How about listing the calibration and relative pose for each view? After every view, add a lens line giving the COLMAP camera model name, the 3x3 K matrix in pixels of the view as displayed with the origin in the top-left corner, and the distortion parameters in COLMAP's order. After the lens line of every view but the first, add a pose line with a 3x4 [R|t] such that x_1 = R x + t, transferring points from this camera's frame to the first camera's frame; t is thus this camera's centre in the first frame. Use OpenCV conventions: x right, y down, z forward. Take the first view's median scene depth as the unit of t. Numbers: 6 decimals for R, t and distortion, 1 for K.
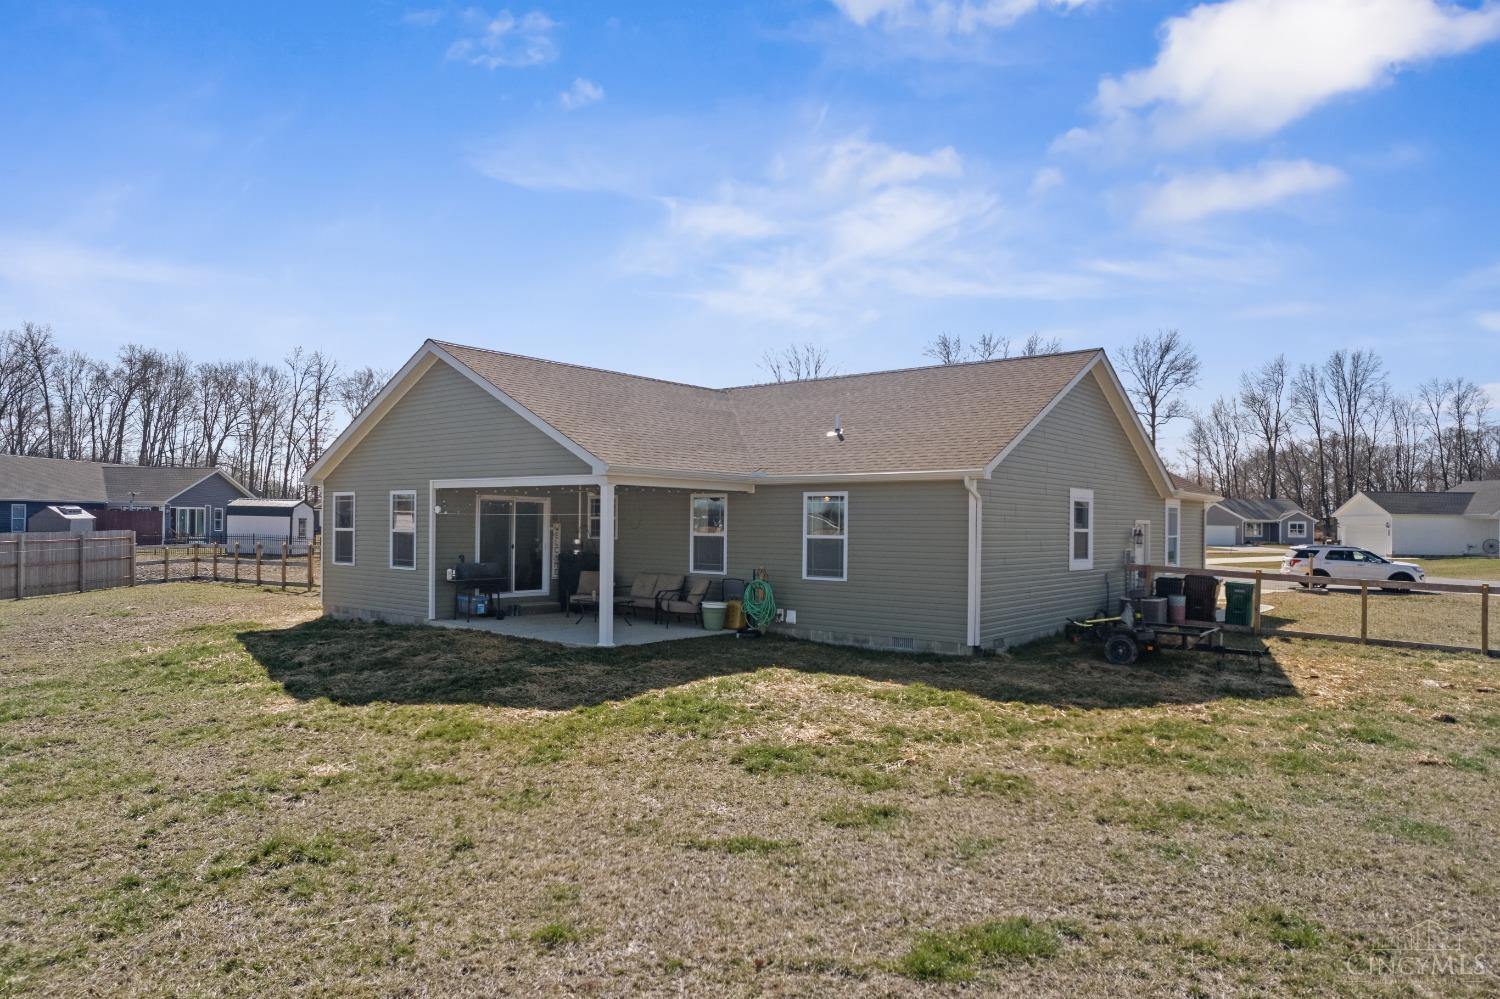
lens RADIAL K [[946.8, 0, 752.3], [0, 946.8, 525.5], [0, 0, 1]] dist [-0.003460, -0.000461]
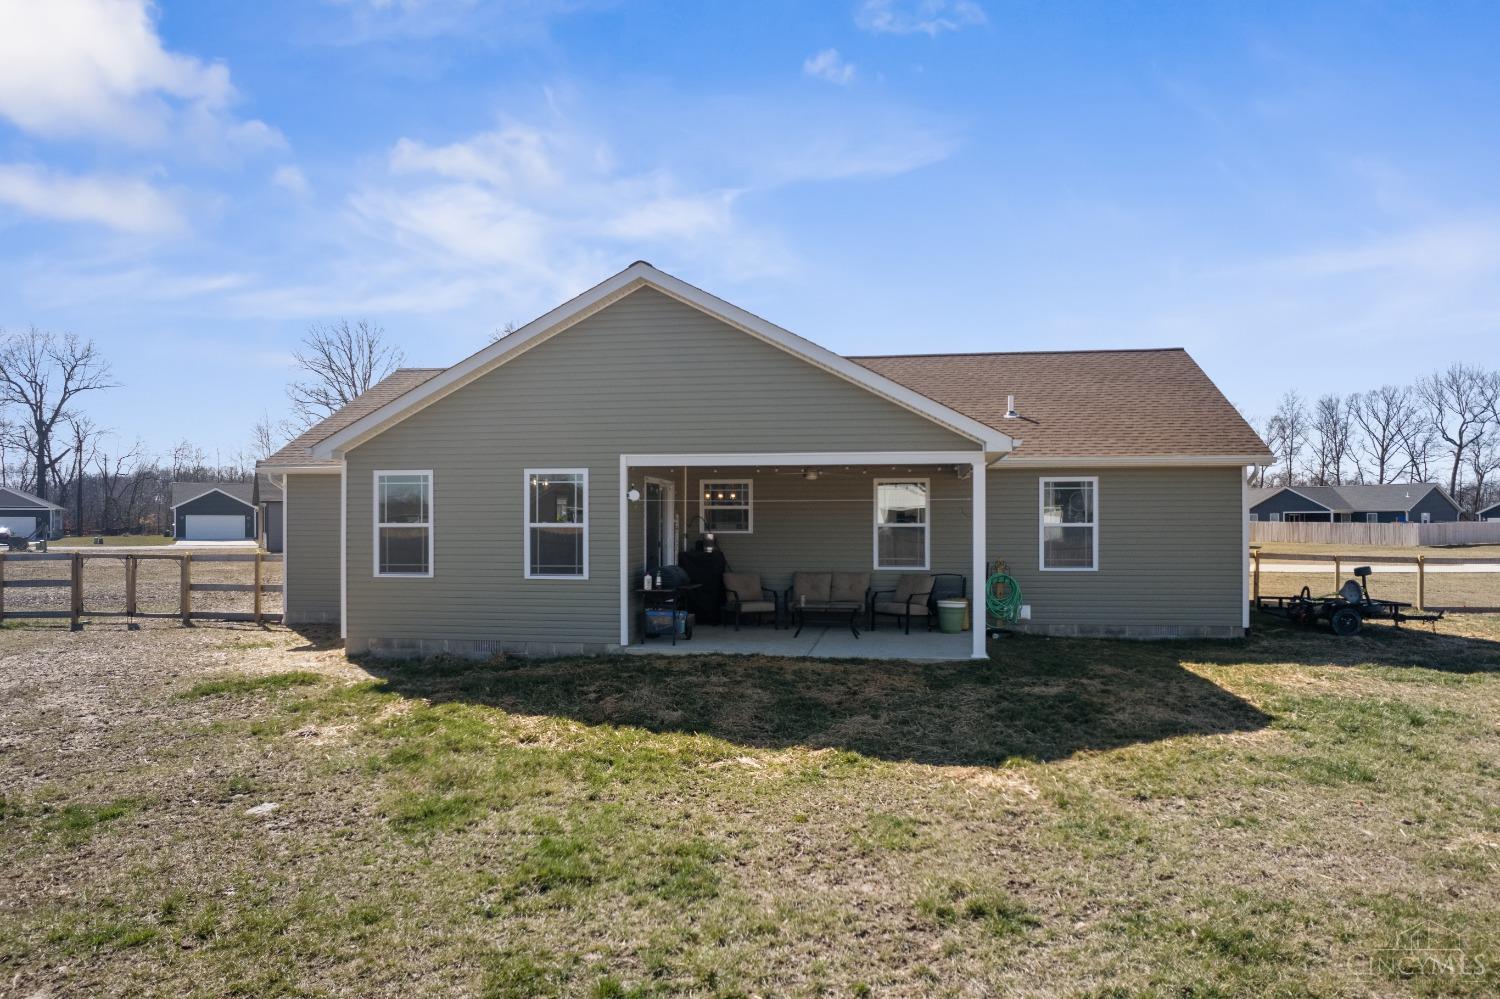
lens RADIAL K [[946.8, 0, 752.3], [0, 946.8, 525.5], [0, 0, 1]] dist [-0.003460, -0.000461]
pose [[0.860062, -0.014427, 0.509986, -0.632836], [0.008790, 0.999871, 0.013462, -0.002825], [-0.510115, -0.007095, 0.860077, 0.325419]]
